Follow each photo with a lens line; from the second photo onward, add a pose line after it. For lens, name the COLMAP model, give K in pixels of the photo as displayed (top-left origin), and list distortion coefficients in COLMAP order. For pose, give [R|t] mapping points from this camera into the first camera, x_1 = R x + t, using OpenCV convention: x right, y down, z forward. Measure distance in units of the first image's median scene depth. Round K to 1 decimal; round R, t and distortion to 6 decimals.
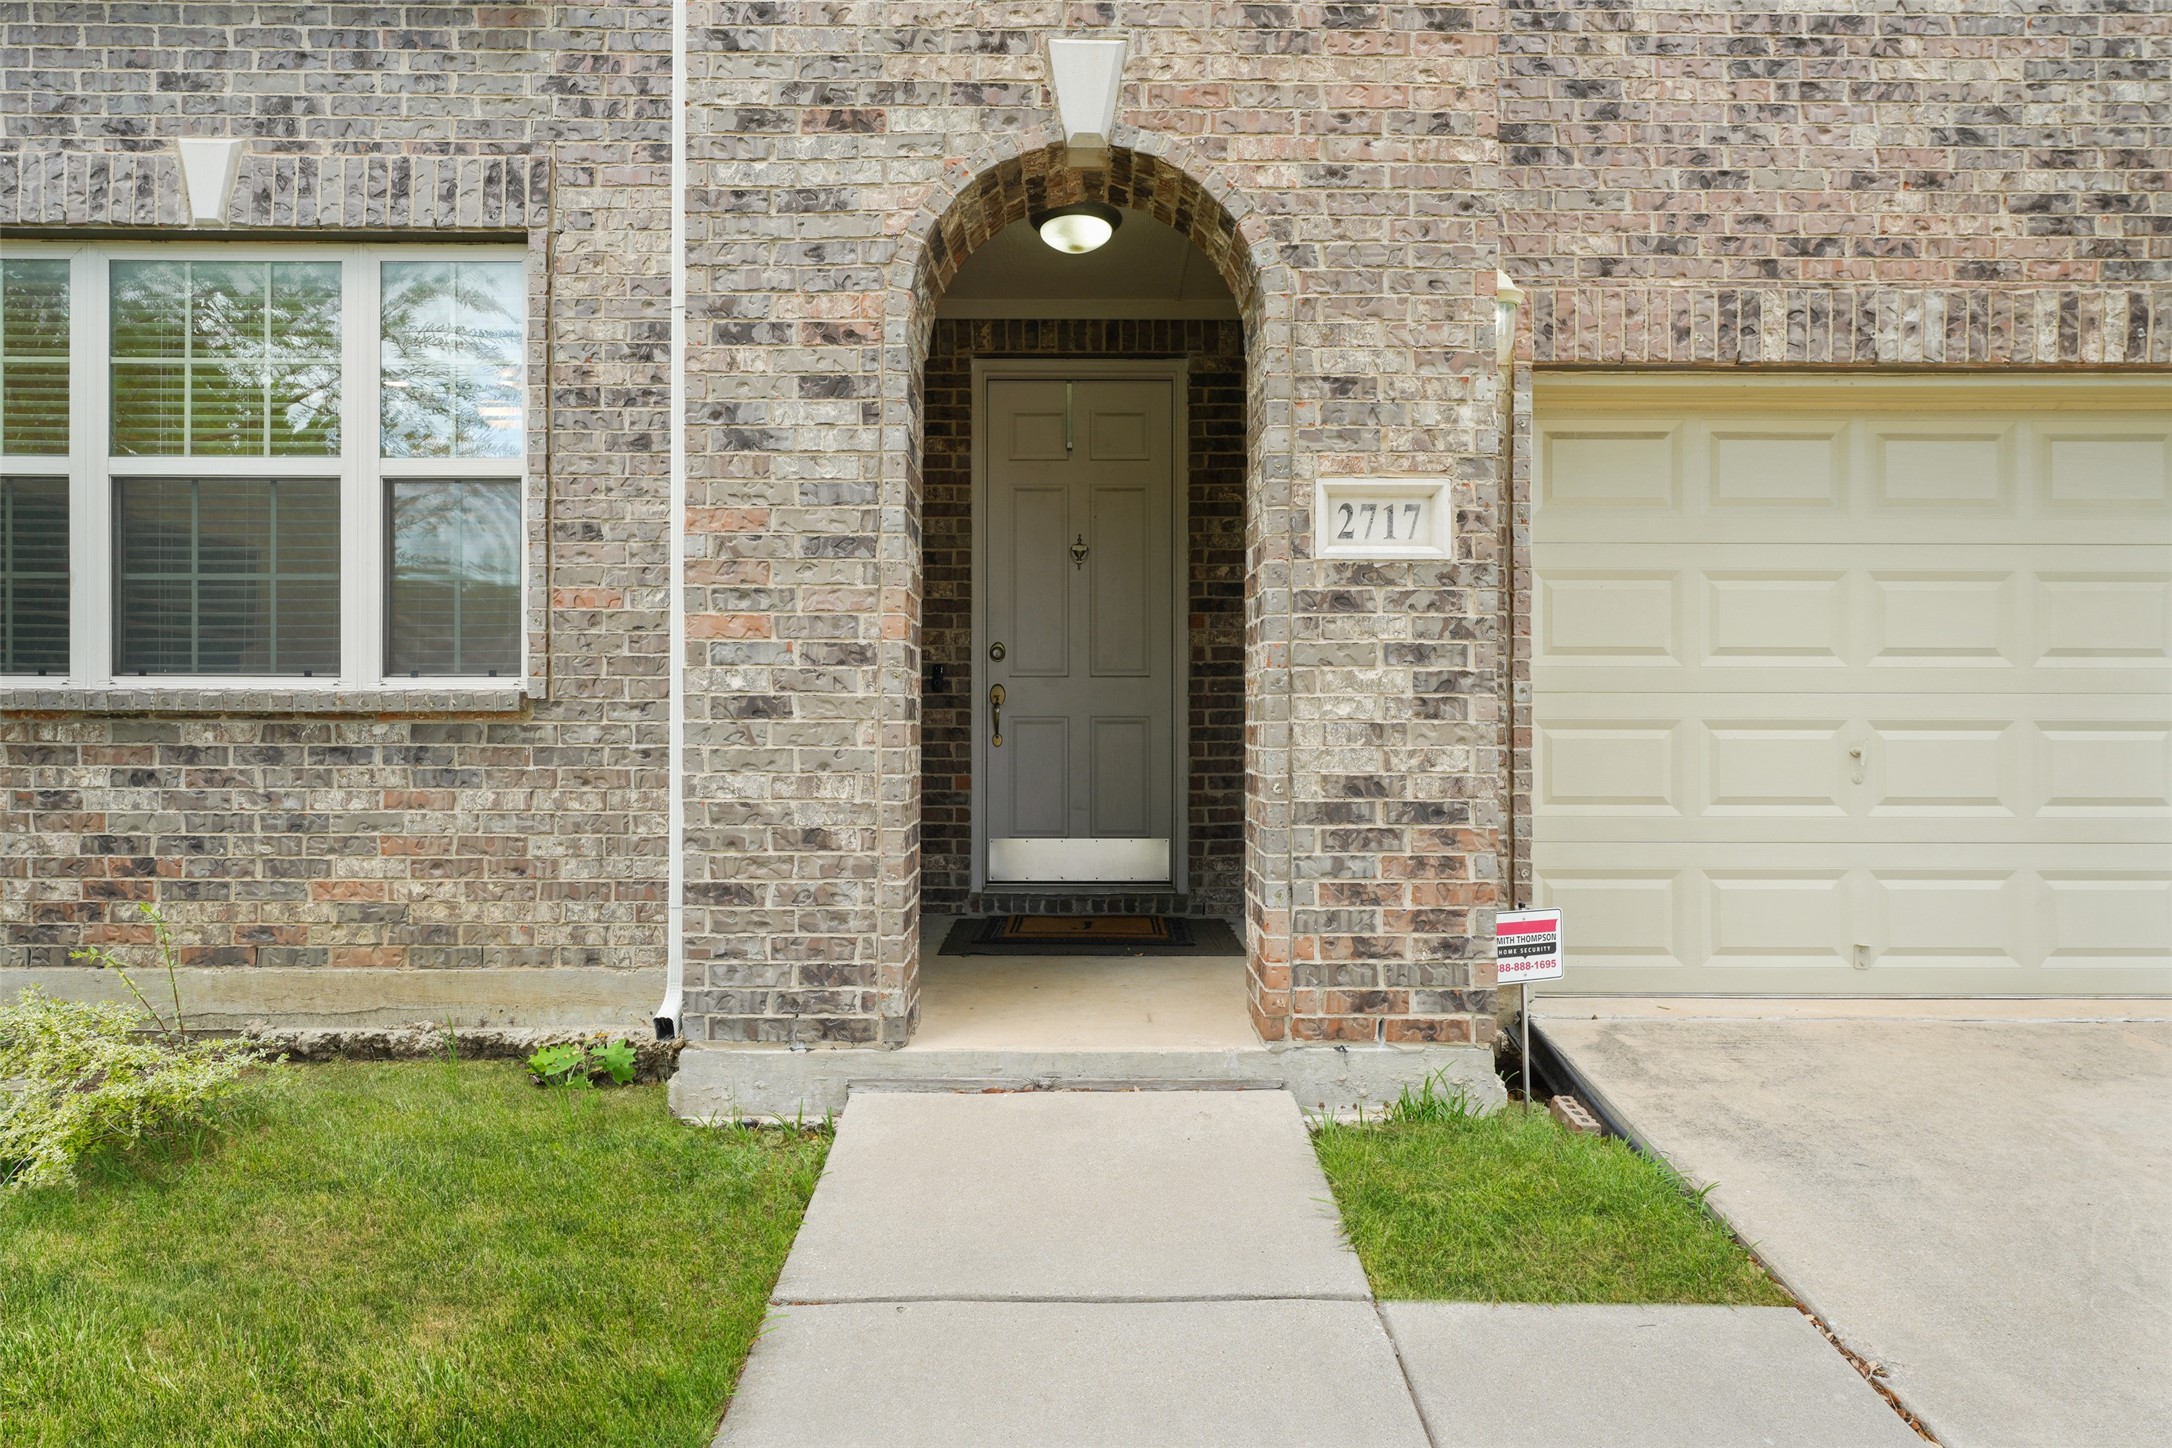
lens RADIAL K [[1118.7, 0, 1104.0], [0, 1118.7, 728.4], [0, 0, 1]] dist [0.005097, 0.001601]
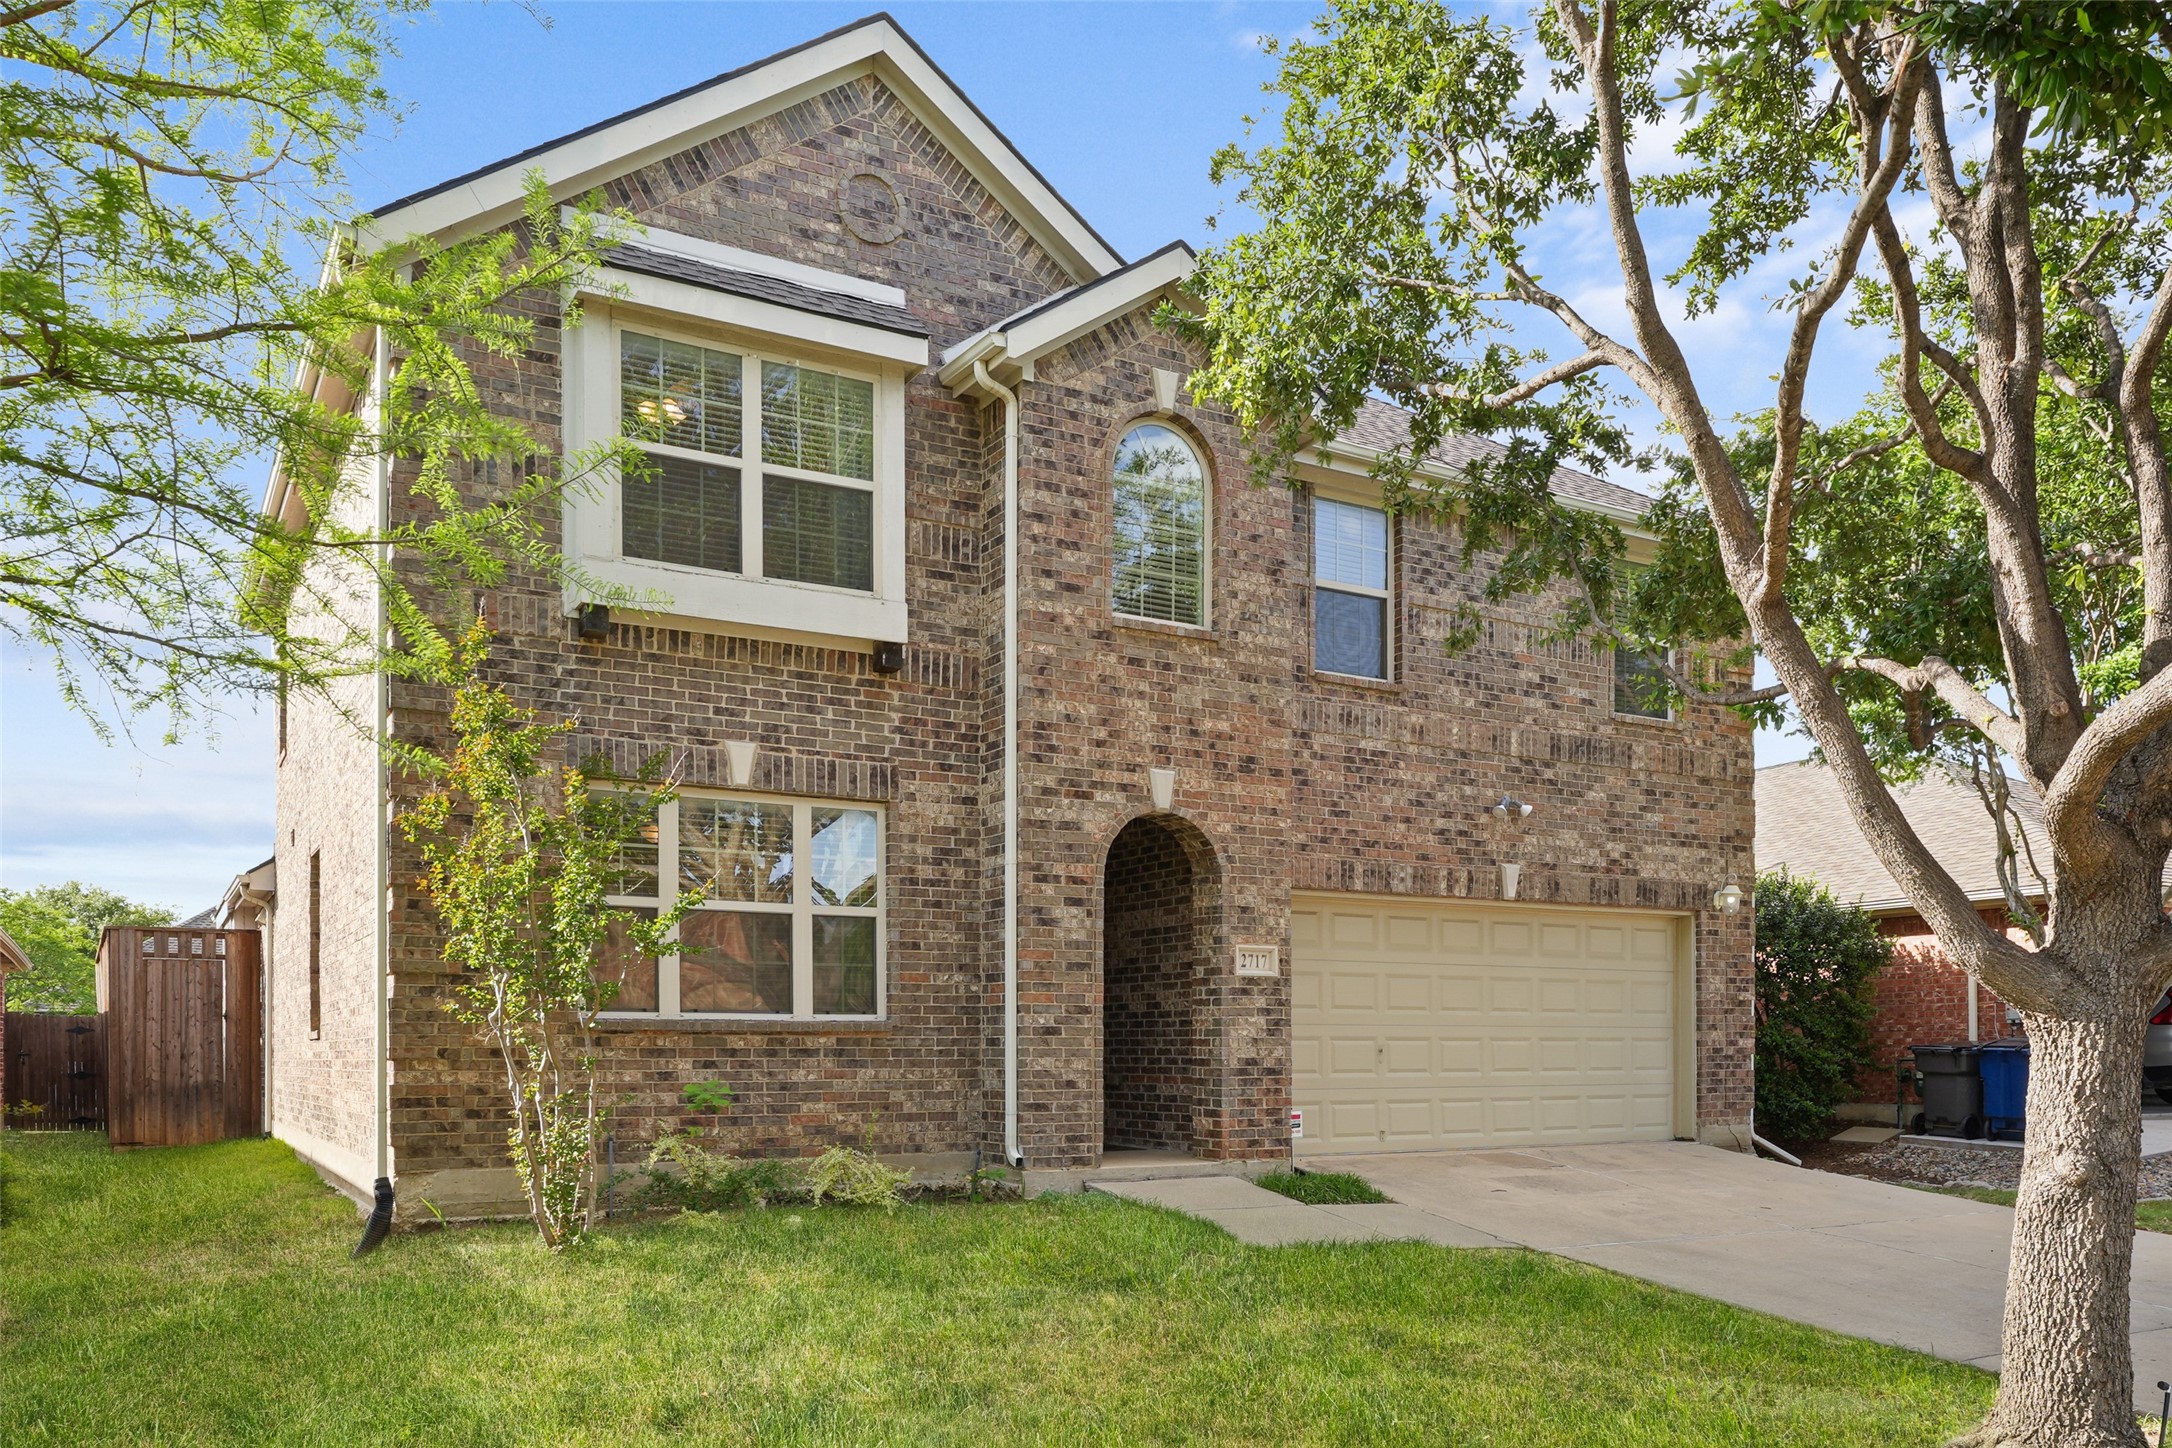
lens RADIAL K [[1577.0, 0, 1056.0], [0, 1577.0, 1038.8], [0, 0, 1]] dist [0.093378, 0.005404]
pose [[0.876900, 0.000645, 0.480673, -1.656953], [0.000070, 0.999999, -0.001471, 0.002763], [-0.480673, 0.001324, 0.876899, -1.727842]]
